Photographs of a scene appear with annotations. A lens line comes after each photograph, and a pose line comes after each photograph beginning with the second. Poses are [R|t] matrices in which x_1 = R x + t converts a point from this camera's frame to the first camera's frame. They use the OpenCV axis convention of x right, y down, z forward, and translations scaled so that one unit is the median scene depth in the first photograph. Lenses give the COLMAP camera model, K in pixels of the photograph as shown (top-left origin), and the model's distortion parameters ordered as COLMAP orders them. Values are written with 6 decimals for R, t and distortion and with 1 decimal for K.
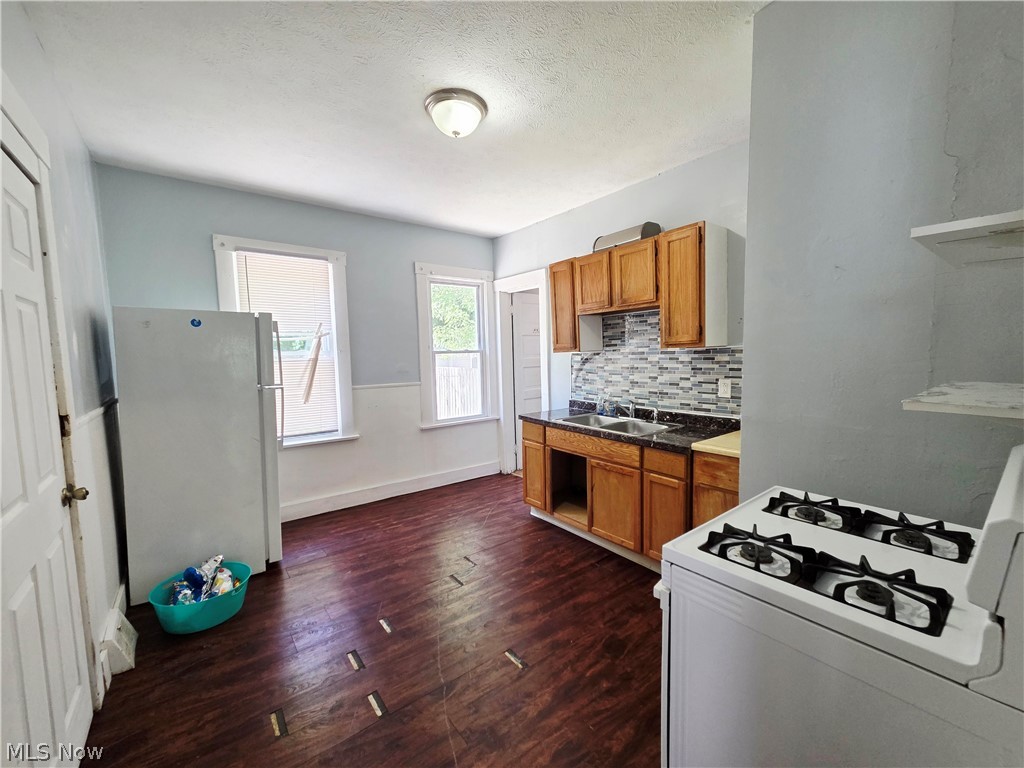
lens RADIAL K [[416.7, 0, 516.1], [0, 416.7, 386.8], [0, 0, 1]] dist [0.002143, 0.000629]
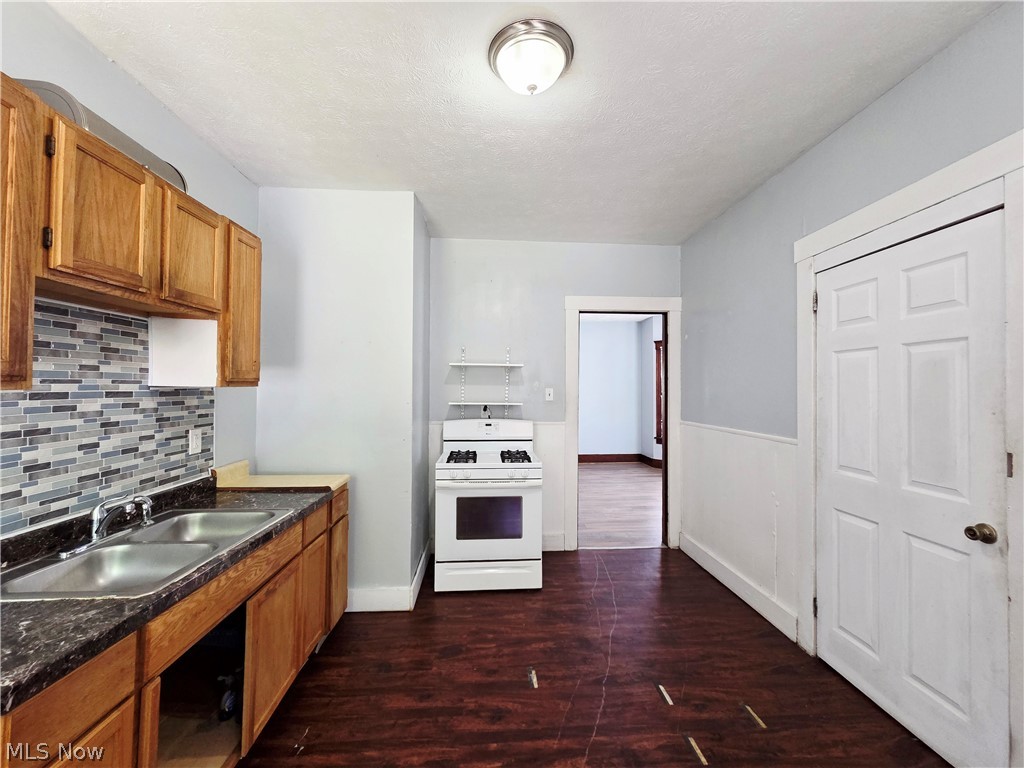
lens RADIAL K [[416.7, 0, 514.2], [0, 416.7, 379.7], [0, 0, 1]] dist [0.002143, 0.000629]
pose [[-0.825946, 0.032624, 0.562804, -0.373206], [0.061400, 0.997591, 0.032280, -0.089052], [-0.560395, 0.061218, -0.825960, 1.187047]]
